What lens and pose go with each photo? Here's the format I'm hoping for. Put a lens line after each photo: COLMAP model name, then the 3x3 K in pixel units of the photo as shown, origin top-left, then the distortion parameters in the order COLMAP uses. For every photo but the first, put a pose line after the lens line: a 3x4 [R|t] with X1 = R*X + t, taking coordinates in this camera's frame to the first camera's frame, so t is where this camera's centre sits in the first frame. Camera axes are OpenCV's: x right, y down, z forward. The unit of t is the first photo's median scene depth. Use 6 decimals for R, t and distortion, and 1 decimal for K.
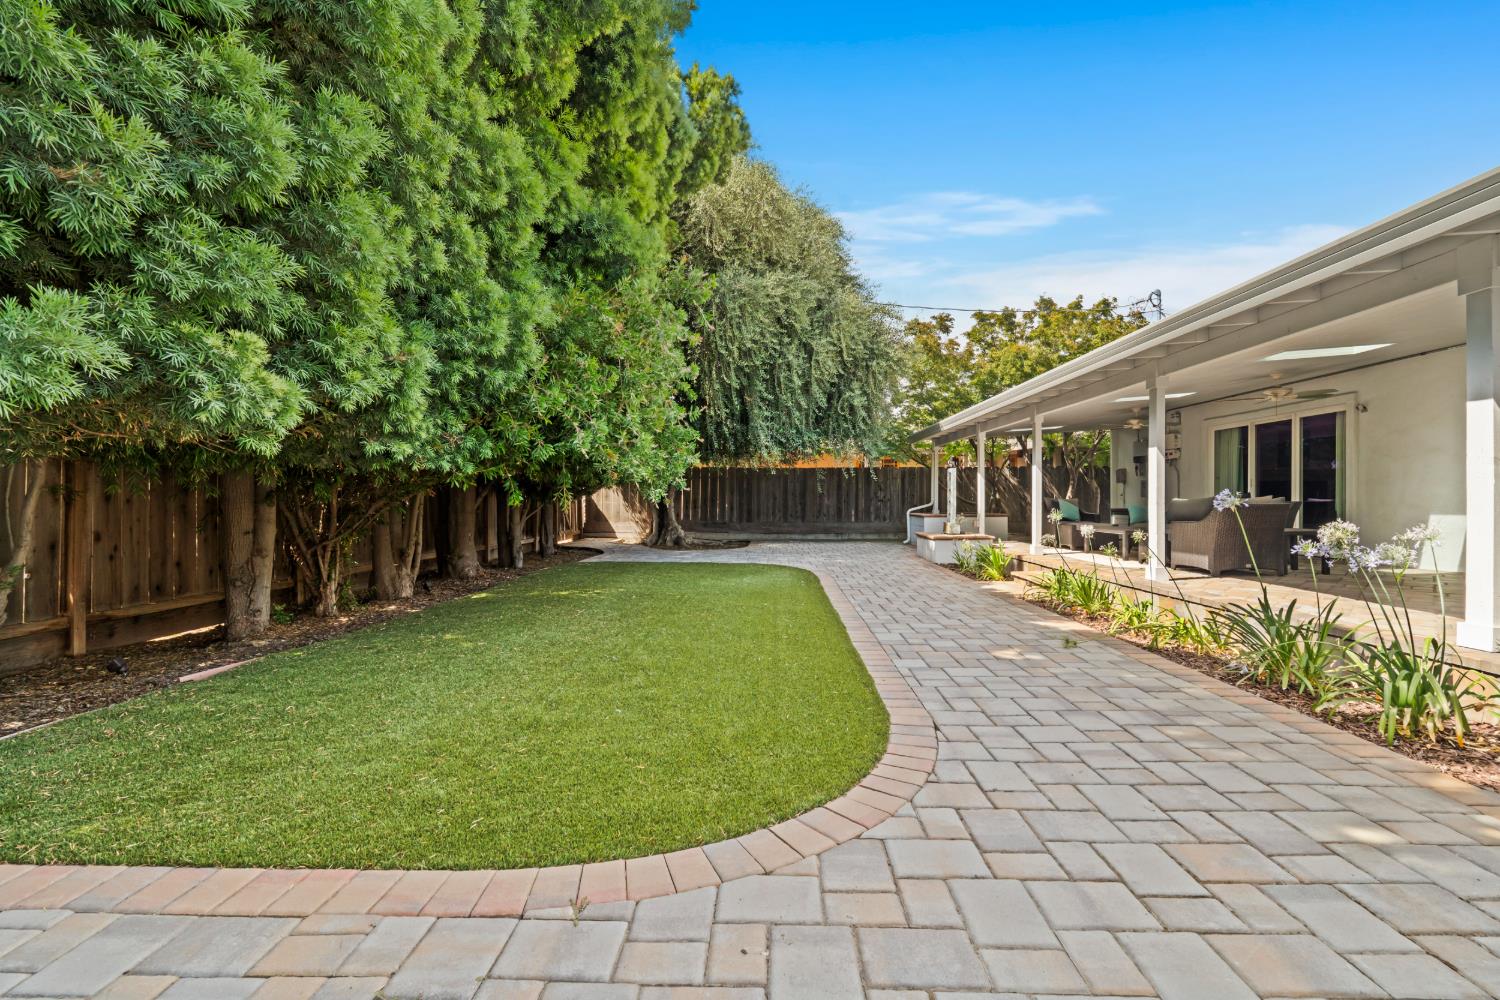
lens RADIAL K [[657.4, 0, 750.0], [0, 657.4, 500.0], [0, 0, 1]] dist [-0.000061, -0.000016]
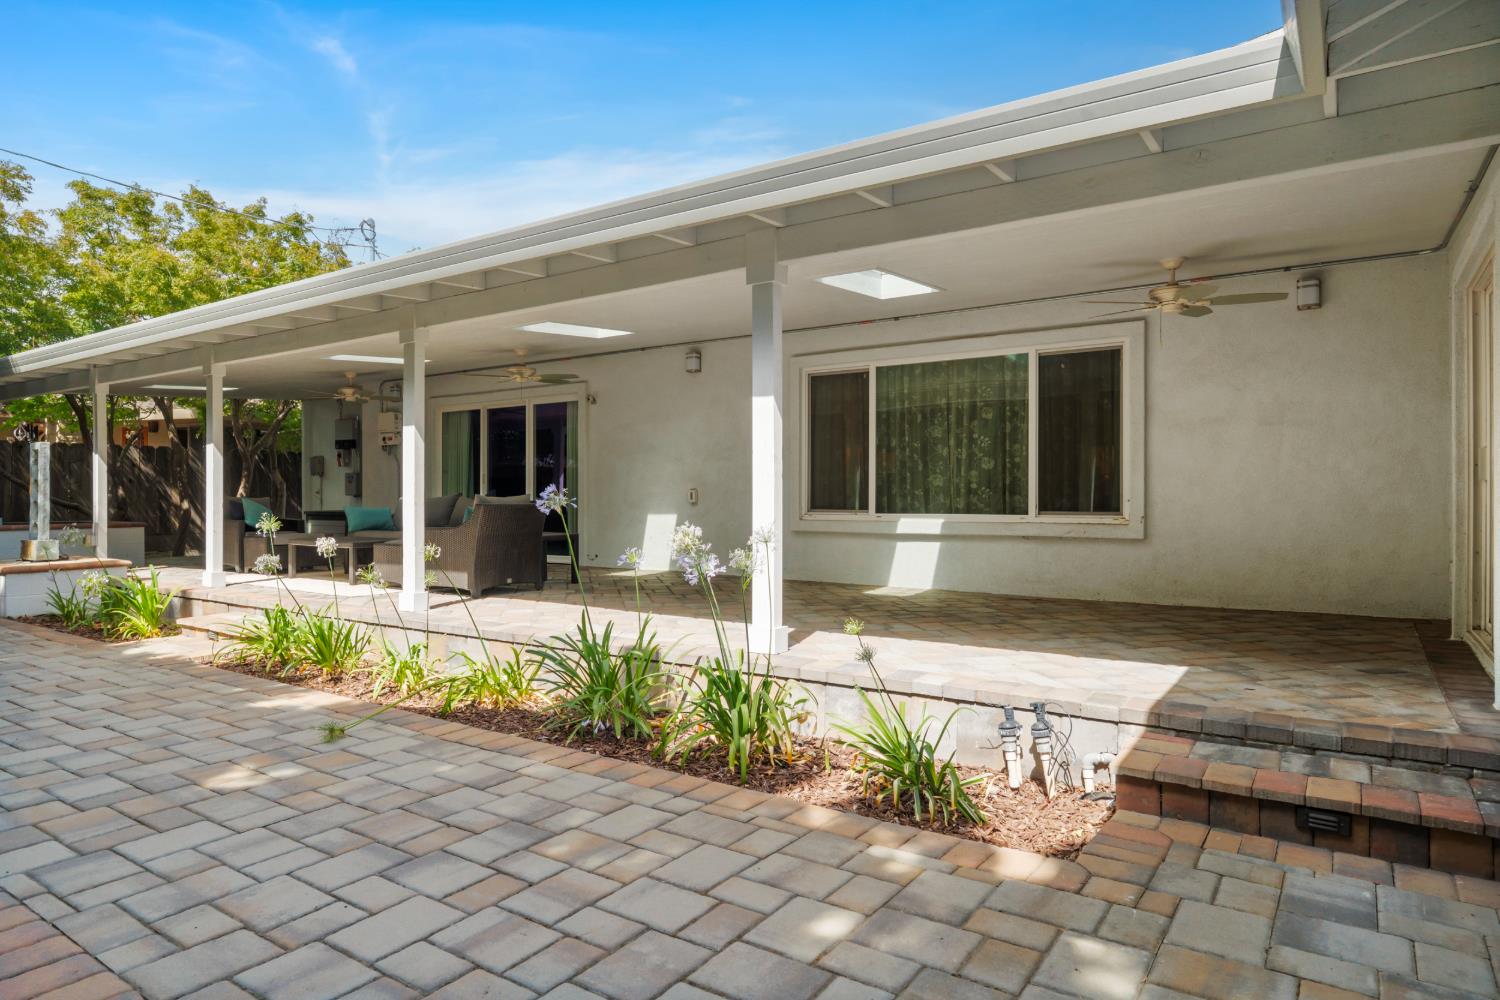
lens RADIAL K [[888.6, 0, 750.0], [0, 888.6, 500.0], [0, 0, 1]] dist [-0.002515, -0.002087]
pose [[0.537040, -0.000119, 0.843557, -0.002216], [-0.000160, 1.000000, 0.000243, 0.000427], [-0.843557, -0.000265, 0.537040, 0.138788]]
